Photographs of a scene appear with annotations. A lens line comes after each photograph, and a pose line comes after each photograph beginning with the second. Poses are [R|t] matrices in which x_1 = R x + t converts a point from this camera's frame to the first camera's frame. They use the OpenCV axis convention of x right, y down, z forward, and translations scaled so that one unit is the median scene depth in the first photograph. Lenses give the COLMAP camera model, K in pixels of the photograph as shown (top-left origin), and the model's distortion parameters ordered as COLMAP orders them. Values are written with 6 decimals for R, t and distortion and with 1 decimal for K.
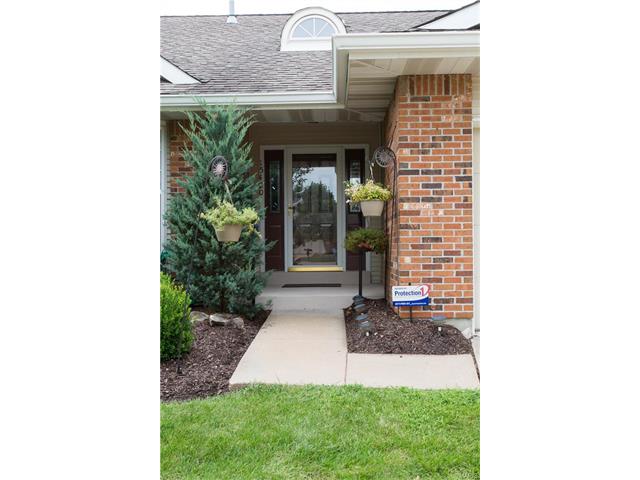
lens RADIAL K [[585.2, 0, 320.0], [0, 585.2, 240.0], [0, 0, 1]] dist [0.005697, 0.003122]
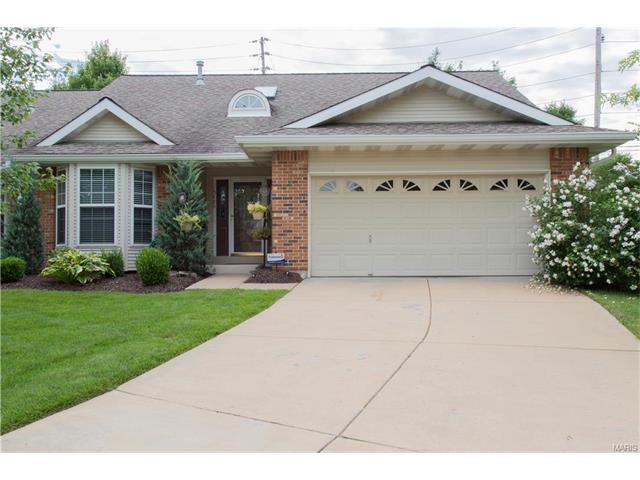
lens RADIAL K [[634.1, 0, 320.0], [0, 634.1, 240.0], [0, 0, 1]] dist [0.078785, 0.002313]
pose [[0.999923, 0.002014, 0.012240, 0.250068], [-0.001773, 0.999805, -0.019647, 0.066283], [-0.012277, 0.019623, 0.999732, -1.101121]]
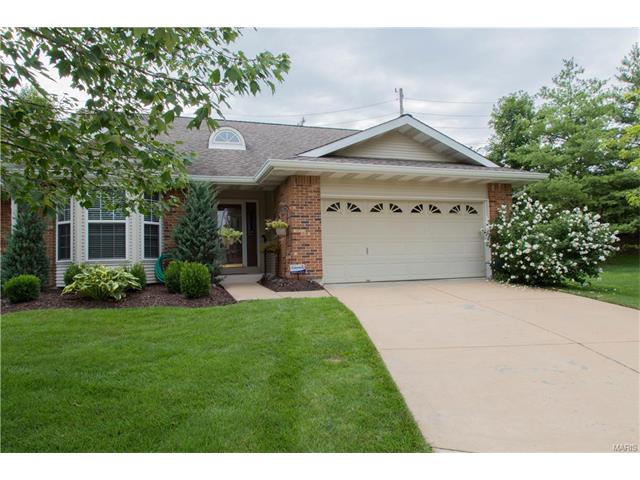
lens RADIAL K [[429.6, 0, 320.0], [0, 429.6, 240.0], [0, 0, 1]] dist [0.031842, 0.000304]
pose [[0.937230, 0.000312, 0.348710, -0.322432], [0.017791, 0.998655, -0.048709, 0.058008], [-0.348257, 0.051855, 0.935964, -0.576442]]
